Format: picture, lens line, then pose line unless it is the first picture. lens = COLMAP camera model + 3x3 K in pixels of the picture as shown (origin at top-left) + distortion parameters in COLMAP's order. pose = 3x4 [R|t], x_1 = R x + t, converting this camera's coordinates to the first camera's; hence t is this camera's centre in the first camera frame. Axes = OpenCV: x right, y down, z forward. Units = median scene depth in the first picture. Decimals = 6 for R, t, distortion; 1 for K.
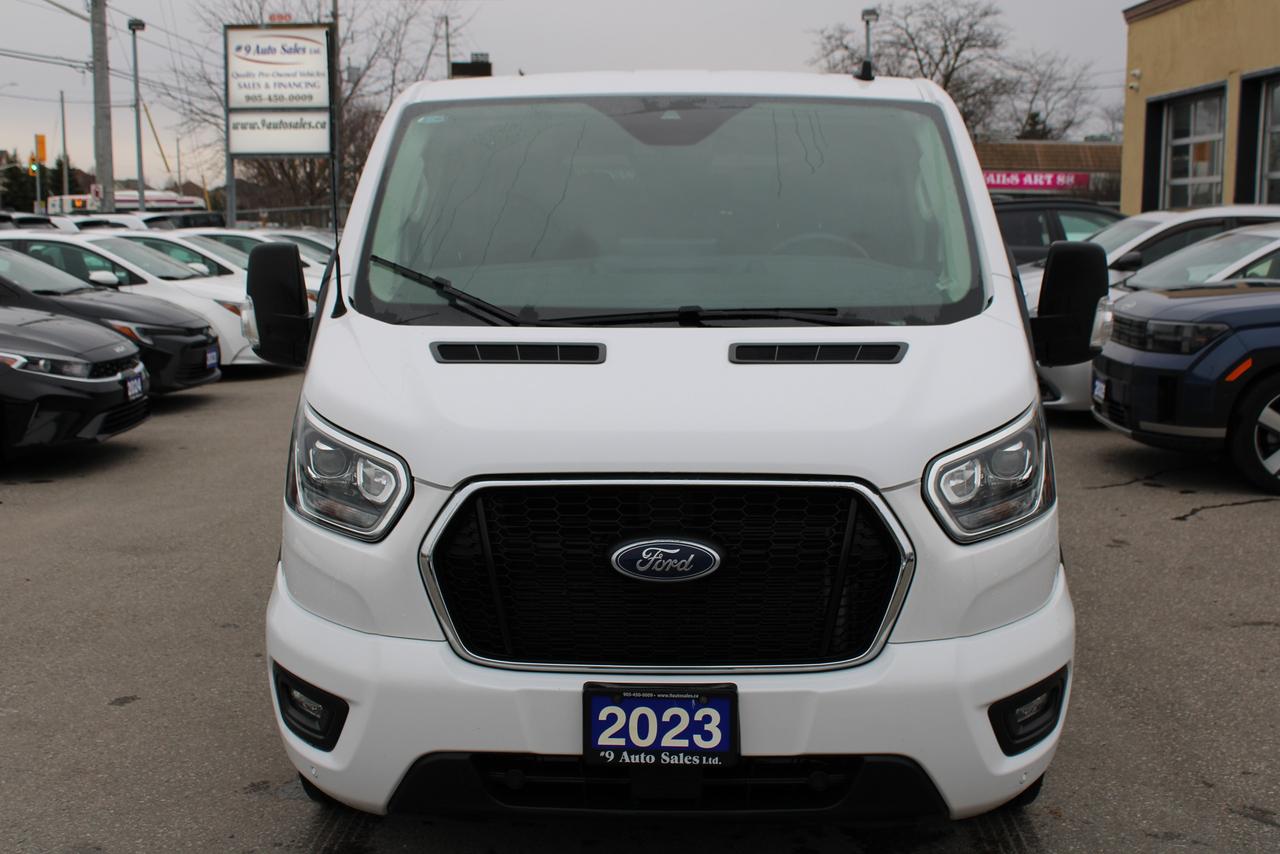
lens RADIAL K [[1562.2, 0, 640.0], [0, 1562.2, 427.0], [0, 0, 1]] dist [-0.045056, -0.027796]
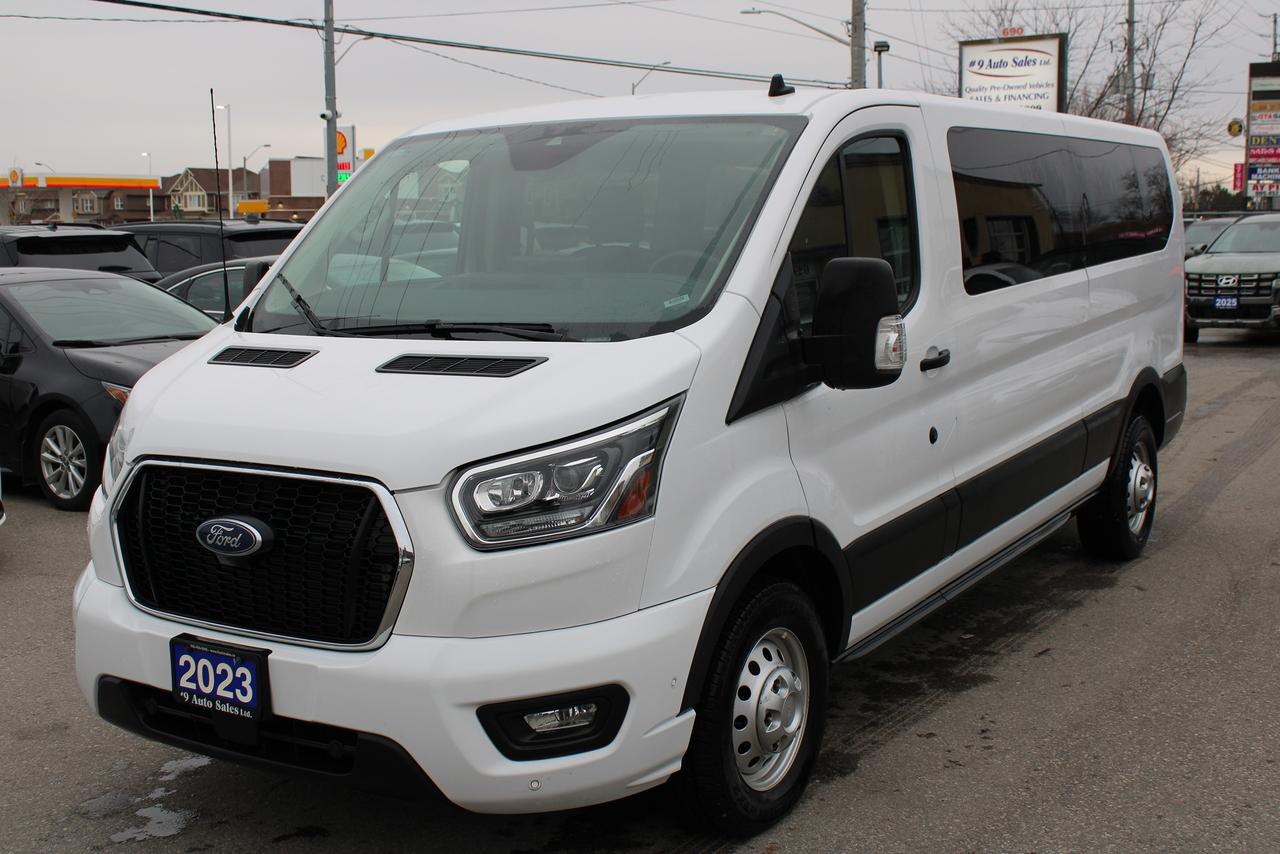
lens RADIAL K [[1541.4, 0, 640.0], [0, 1541.4, 427.0], [0, 0, 1]] dist [-0.067284, 0.029176]
pose [[0.858126, 0.054348, -0.510554, 0.845173], [-0.056026, 0.998356, 0.012107, -0.027133], [0.510373, 0.018215, 0.859760, 0.167145]]
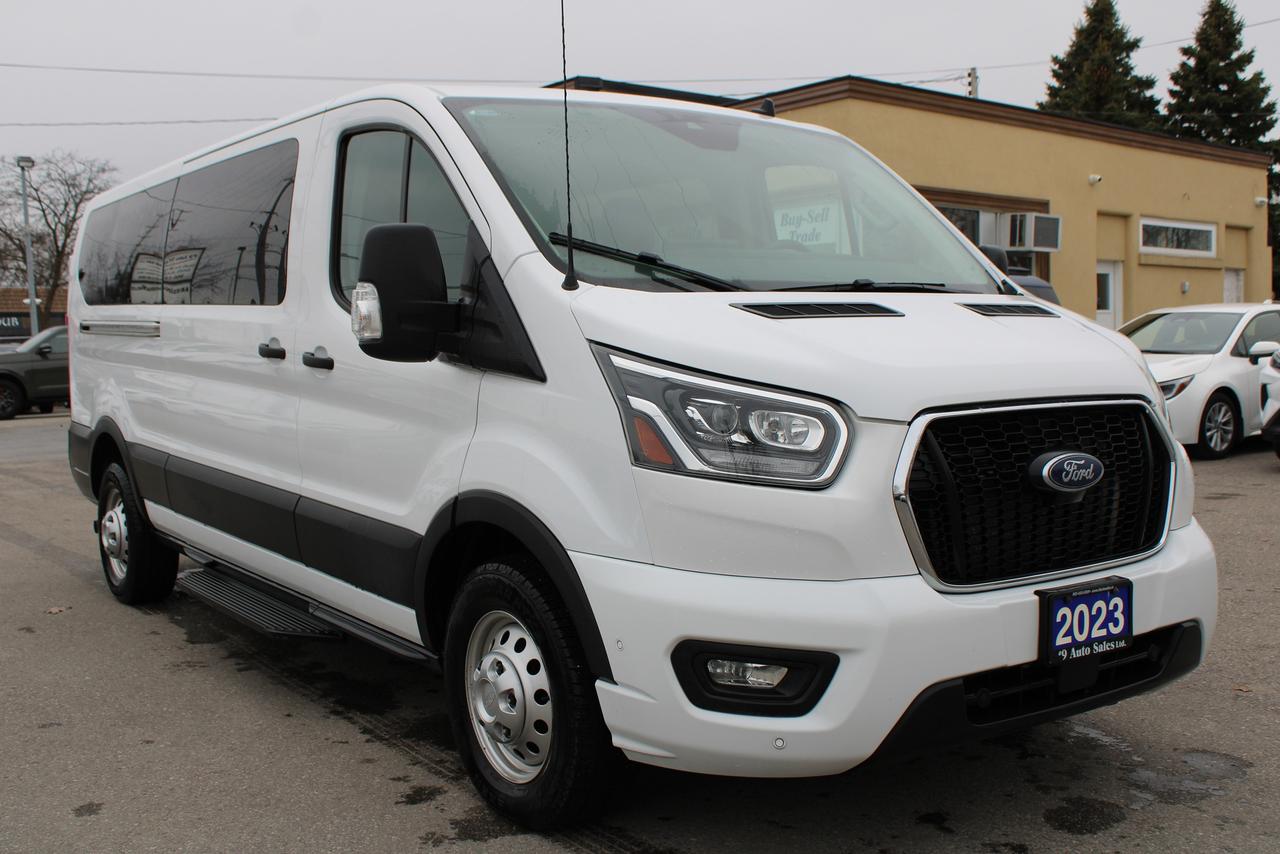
lens RADIAL K [[1367.0, 0, 640.0], [0, 1367.0, 427.0], [0, 0, 1]] dist [-0.077621, -0.005079]
pose [[0.797334, -0.051078, 0.601372, -0.799509], [0.103383, 0.993244, -0.052709, 0.071349], [-0.594617, 0.104199, 0.797228, 0.399096]]
